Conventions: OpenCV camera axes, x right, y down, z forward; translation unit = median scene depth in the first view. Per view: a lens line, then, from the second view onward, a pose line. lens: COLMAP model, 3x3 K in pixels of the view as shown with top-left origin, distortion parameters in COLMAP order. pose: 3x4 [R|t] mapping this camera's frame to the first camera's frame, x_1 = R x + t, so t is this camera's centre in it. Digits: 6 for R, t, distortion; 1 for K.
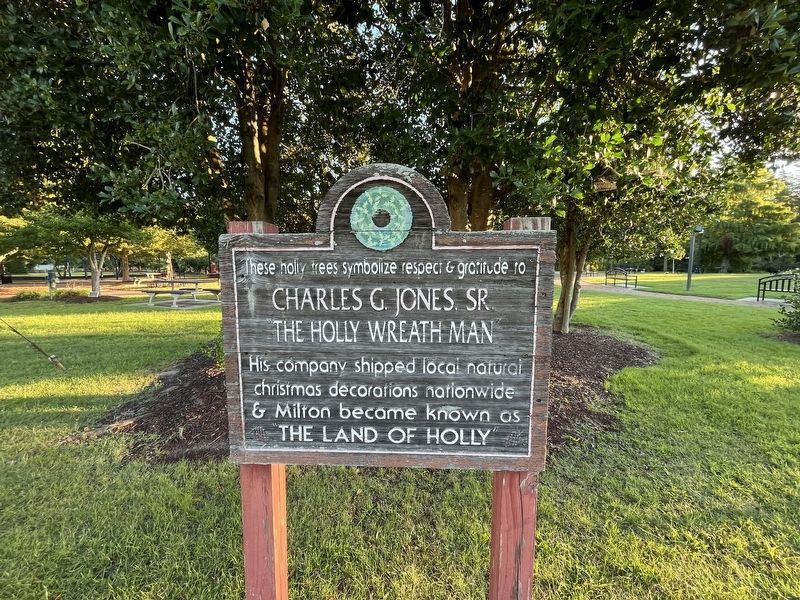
lens RADIAL K [[324.7, 0, 400.0], [0, 324.7, 300.0], [0, 0, 1]] dist [-0.001012, -0.000262]
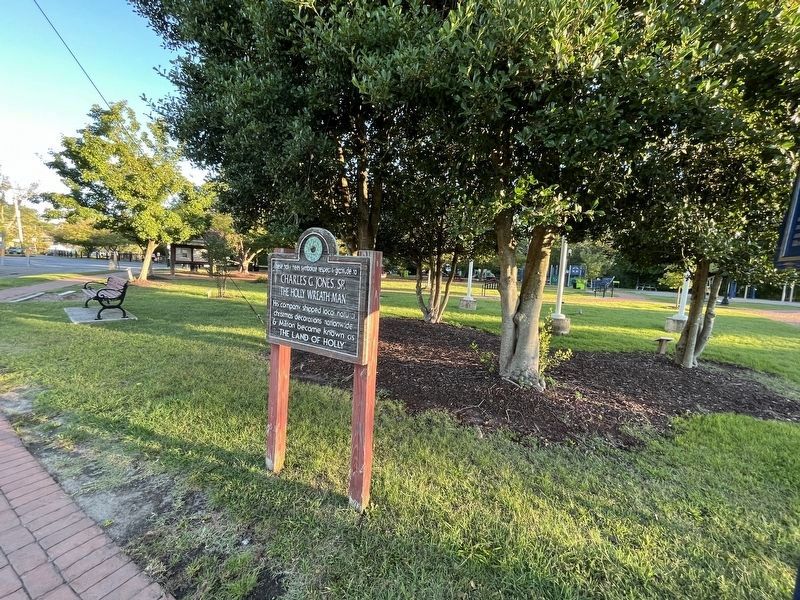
lens RADIAL K [[324.7, 0, 400.0], [0, 324.7, 300.0], [0, 0, 1]] dist [-0.001012, -0.000262]
pose [[0.887665, 0.101185, -0.449235, 1.624352], [-0.111743, 0.993733, 0.003028, 0.053796], [0.446726, 0.047511, 0.893408, -0.878386]]
